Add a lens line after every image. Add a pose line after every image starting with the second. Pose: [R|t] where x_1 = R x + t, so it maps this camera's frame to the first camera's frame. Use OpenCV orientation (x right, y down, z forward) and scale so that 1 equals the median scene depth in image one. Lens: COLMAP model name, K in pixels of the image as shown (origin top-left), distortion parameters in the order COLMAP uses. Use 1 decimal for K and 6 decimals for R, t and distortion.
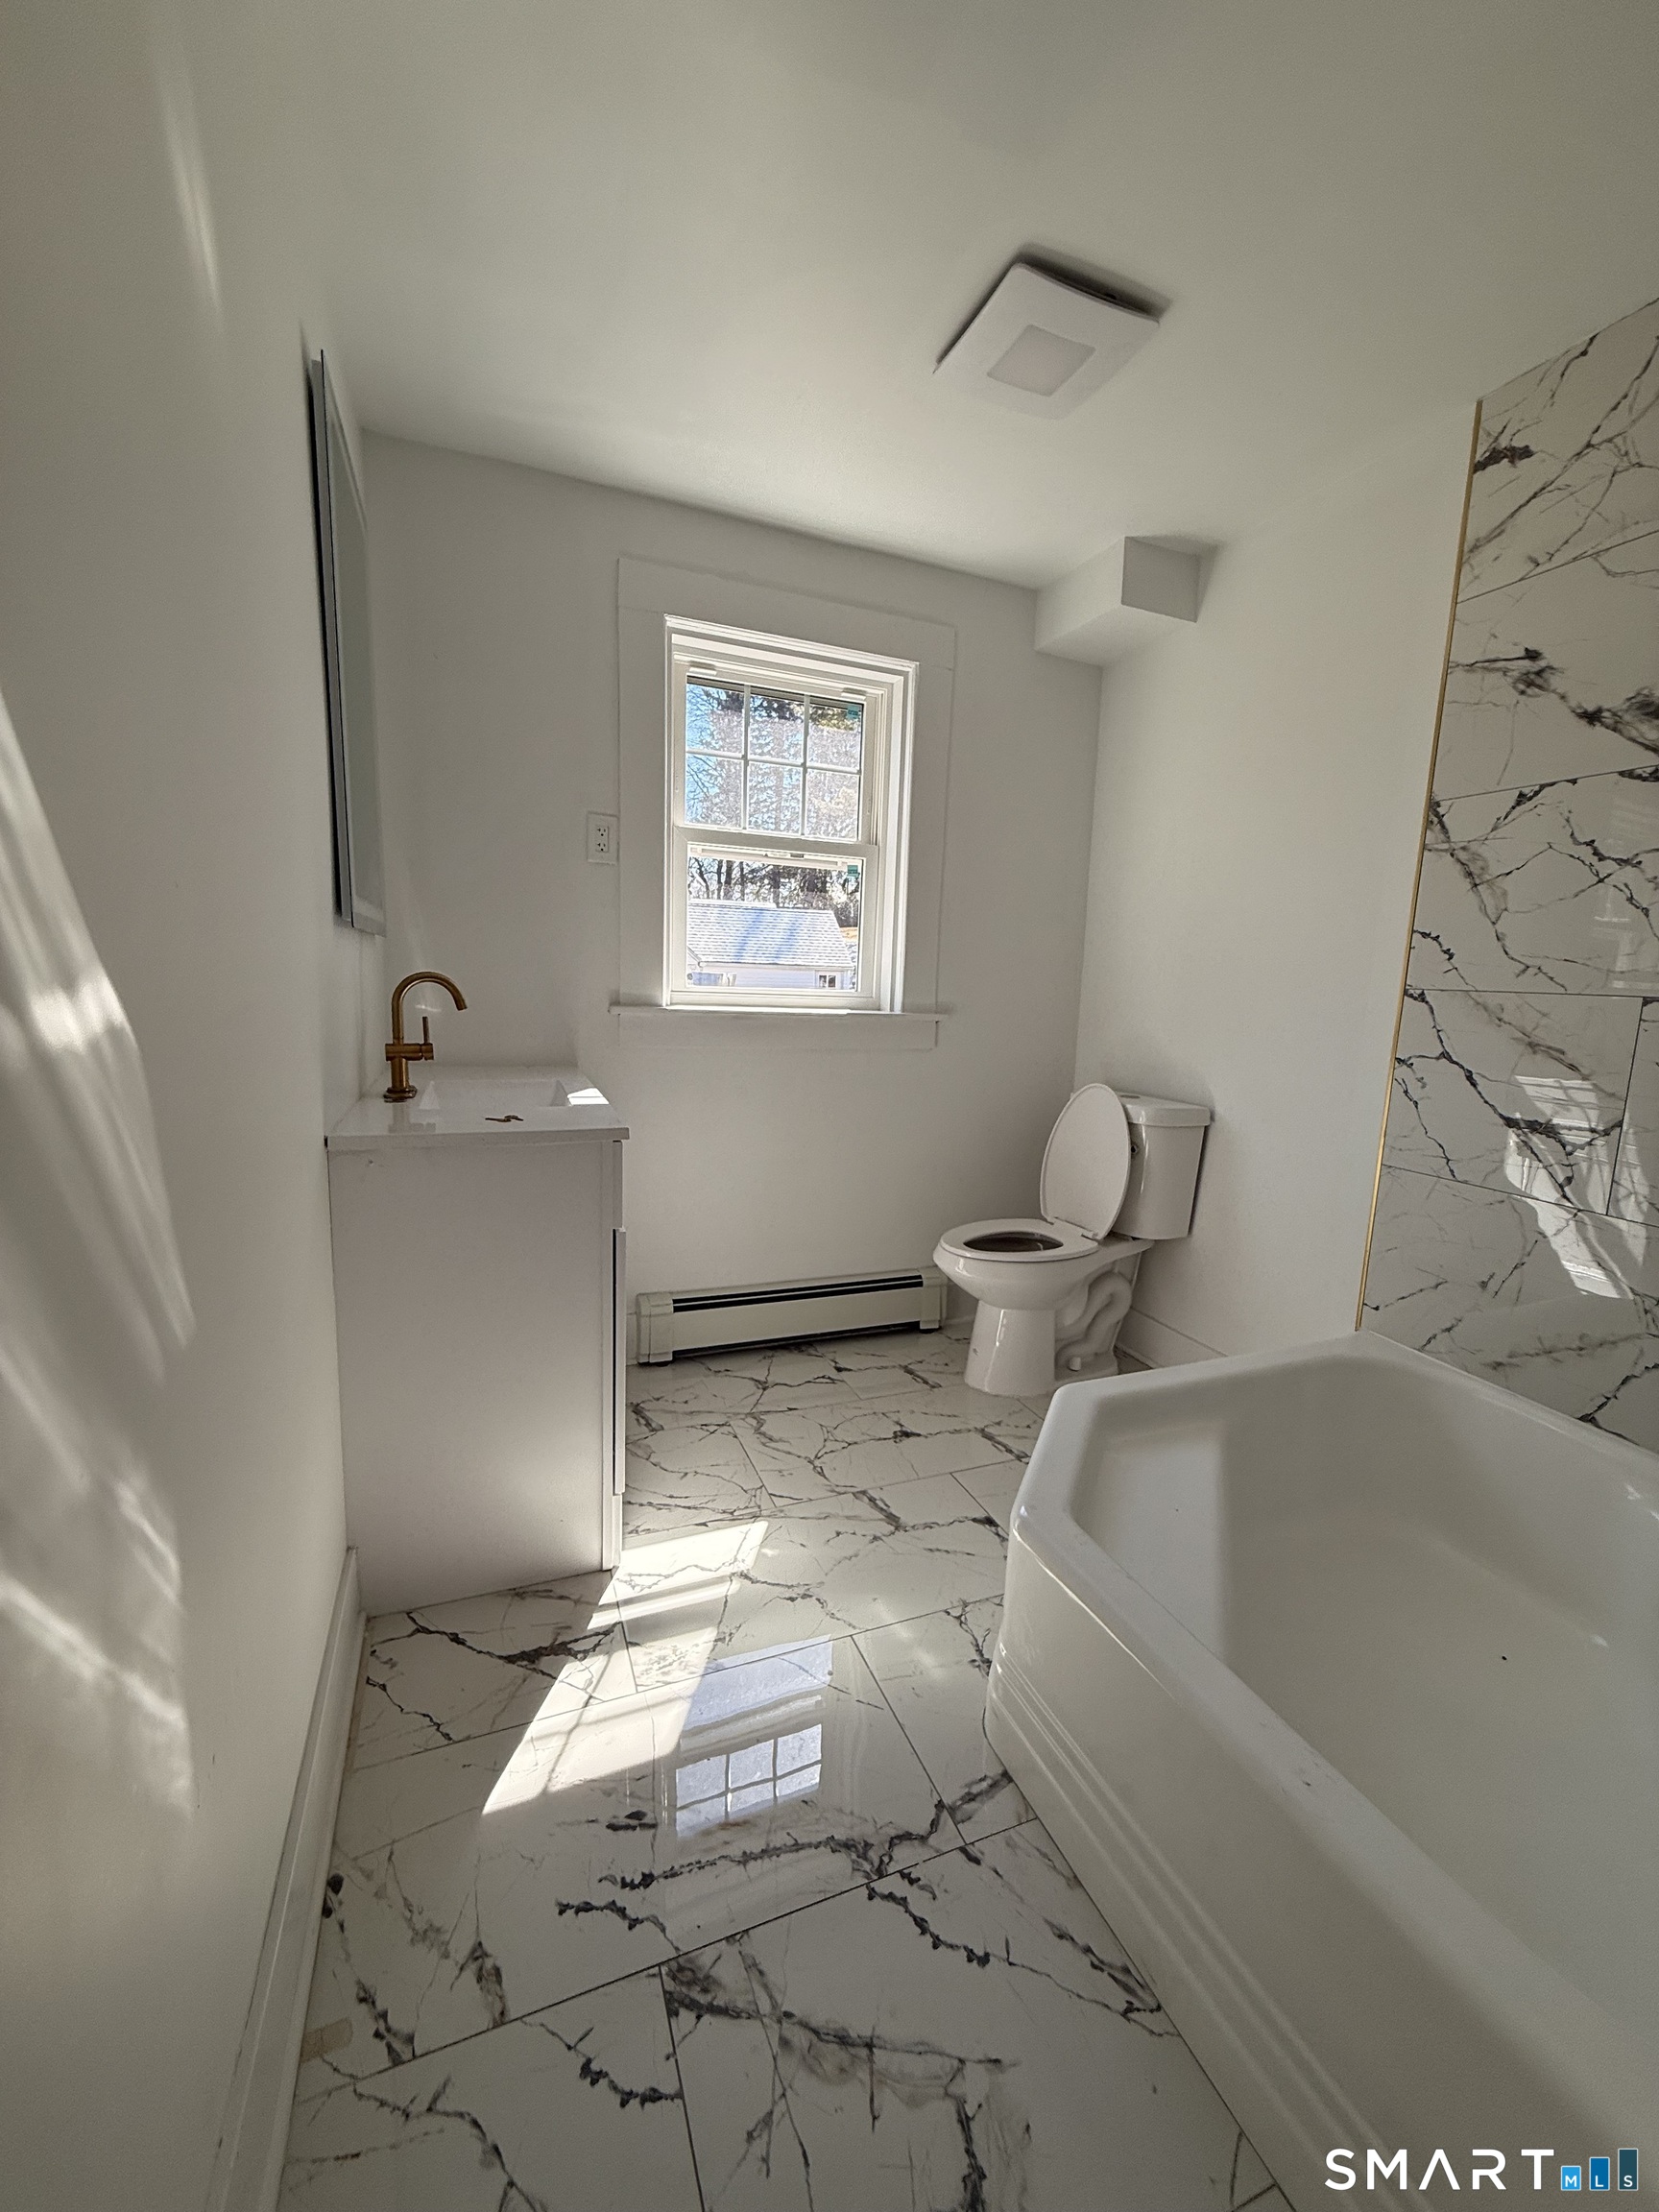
lens RADIAL K [[879.6, 0, 834.2], [0, 879.6, 1106.9], [0, 0, 1]] dist [-0.000081, 0.000402]
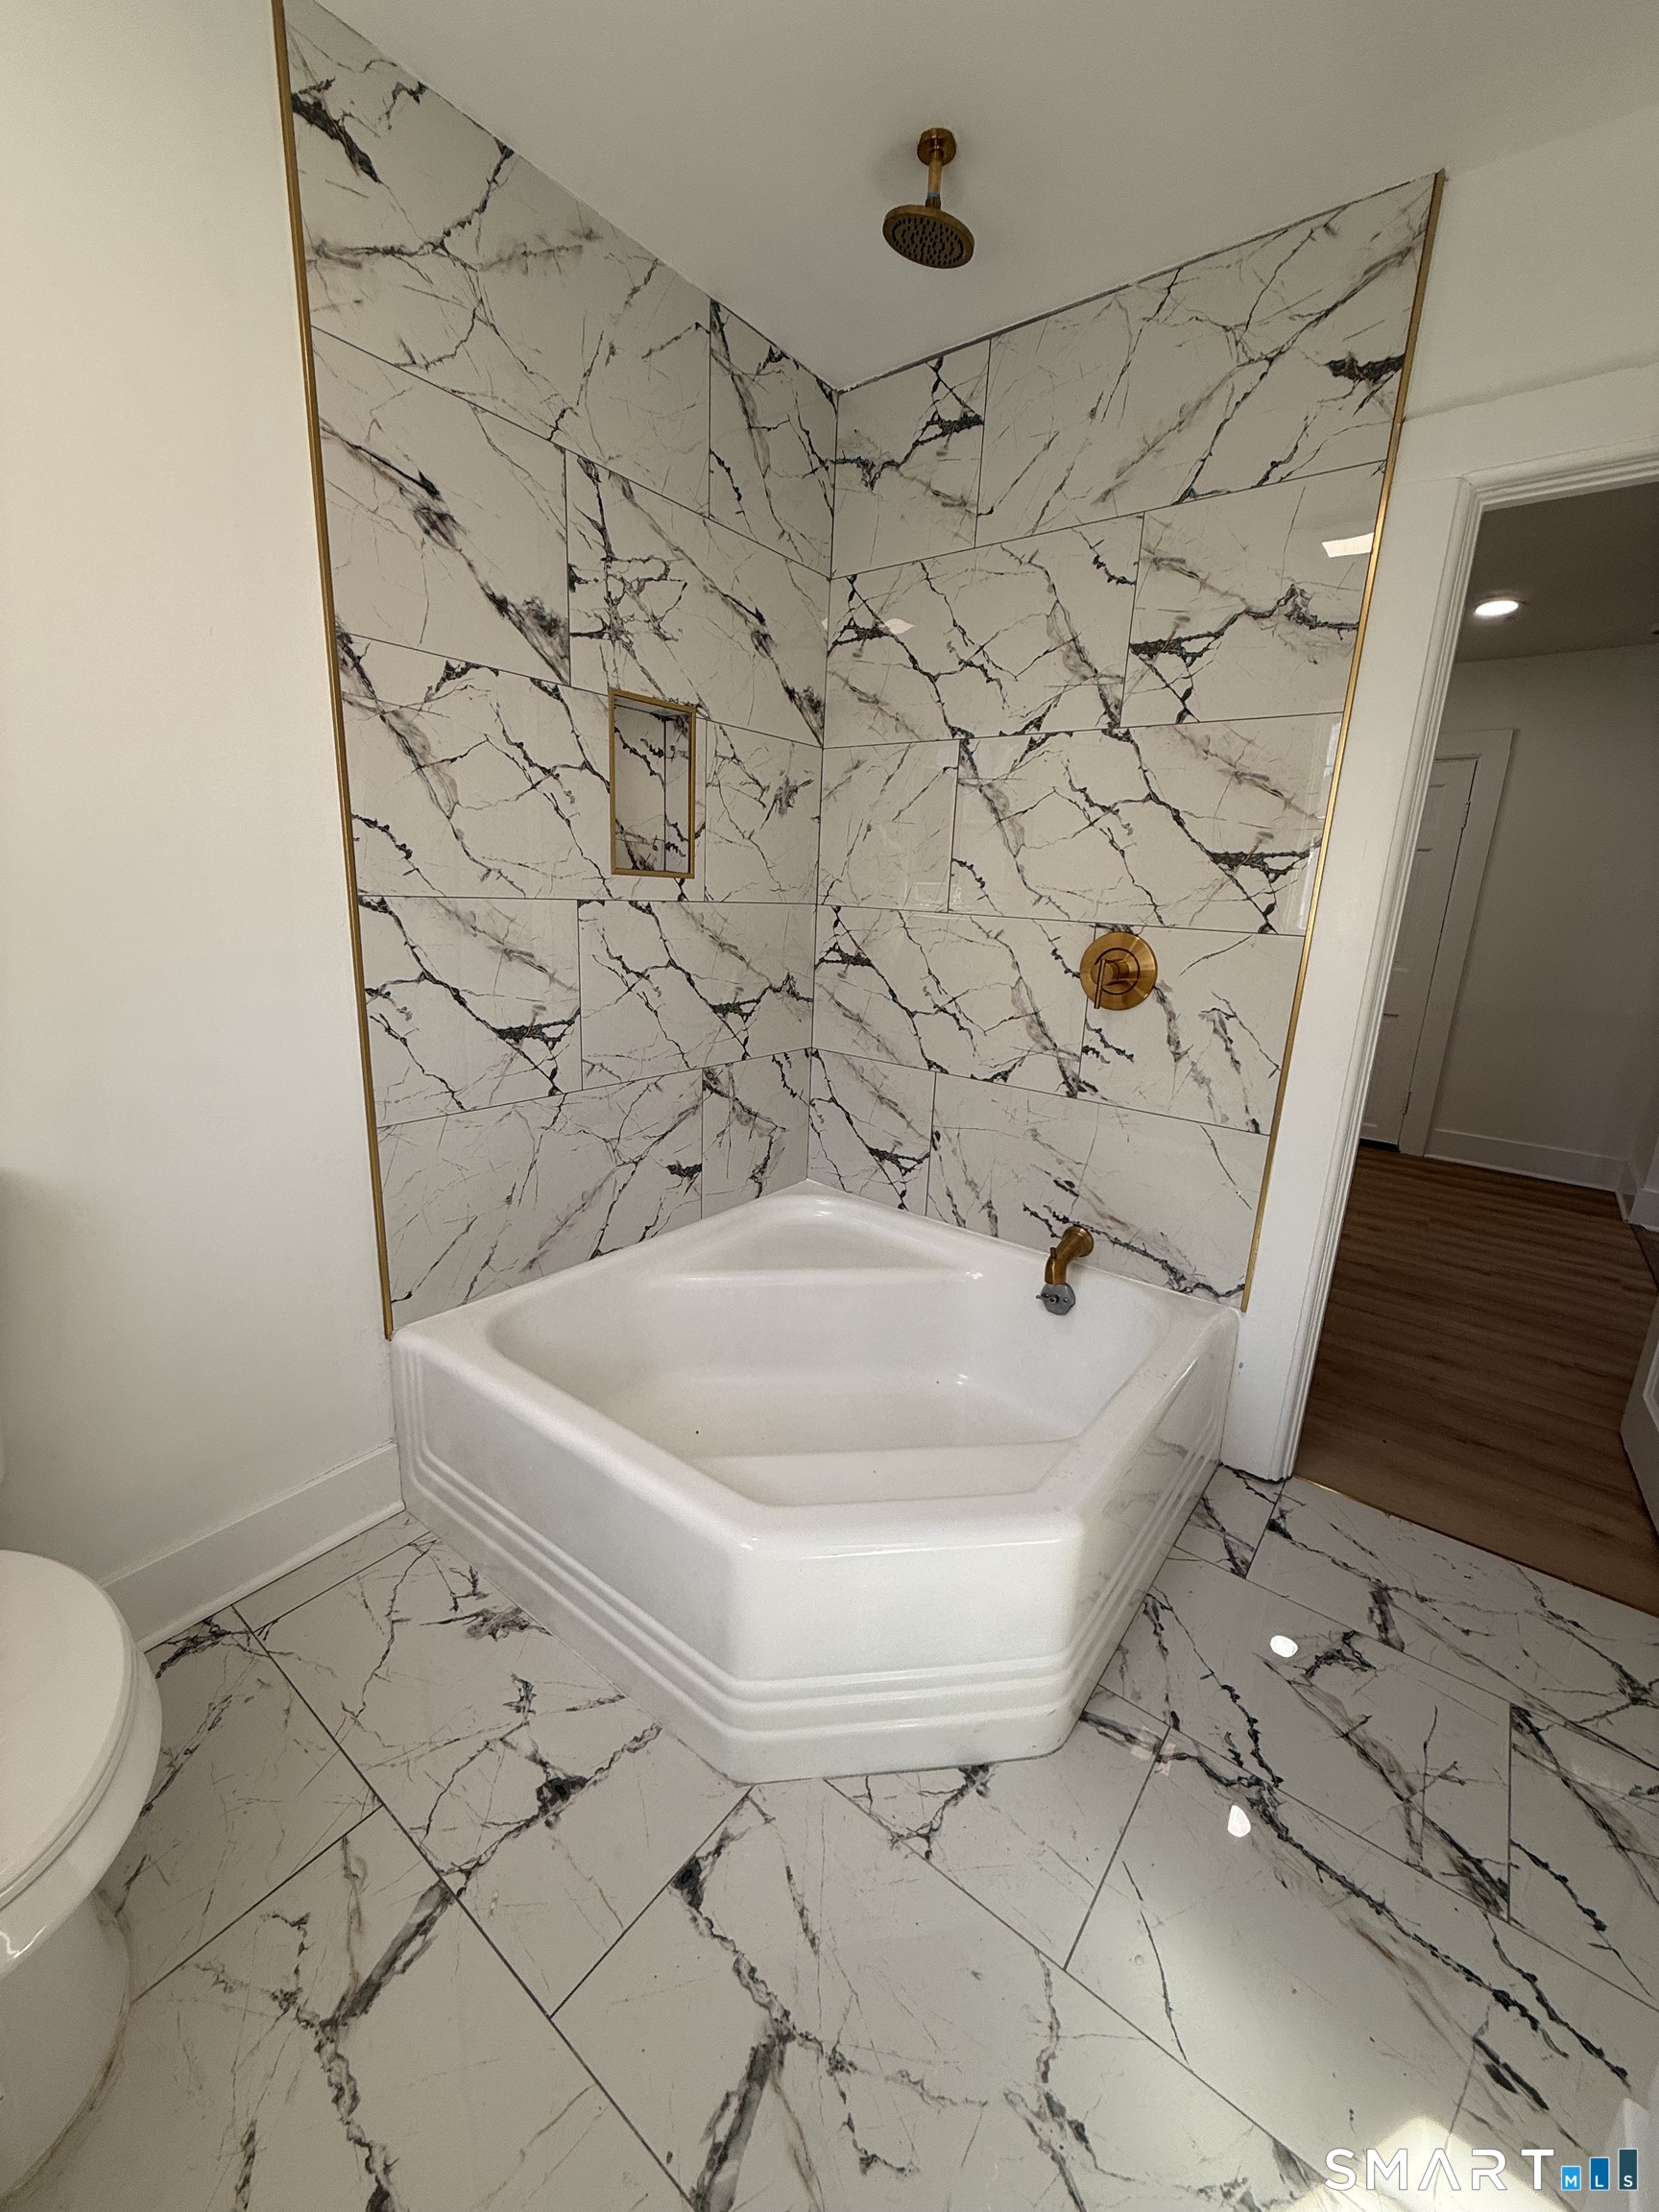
lens RADIAL K [[879.6, 0, 834.5], [0, 879.6, 1103.1], [0, 0, 1]] dist [-0.000081, 0.000402]
pose [[-0.505686, -0.264486, 0.821175, -0.235814], [0.069757, 0.936195, 0.344489, -0.221944], [-0.859893, 0.231486, -0.454970, 1.156859]]
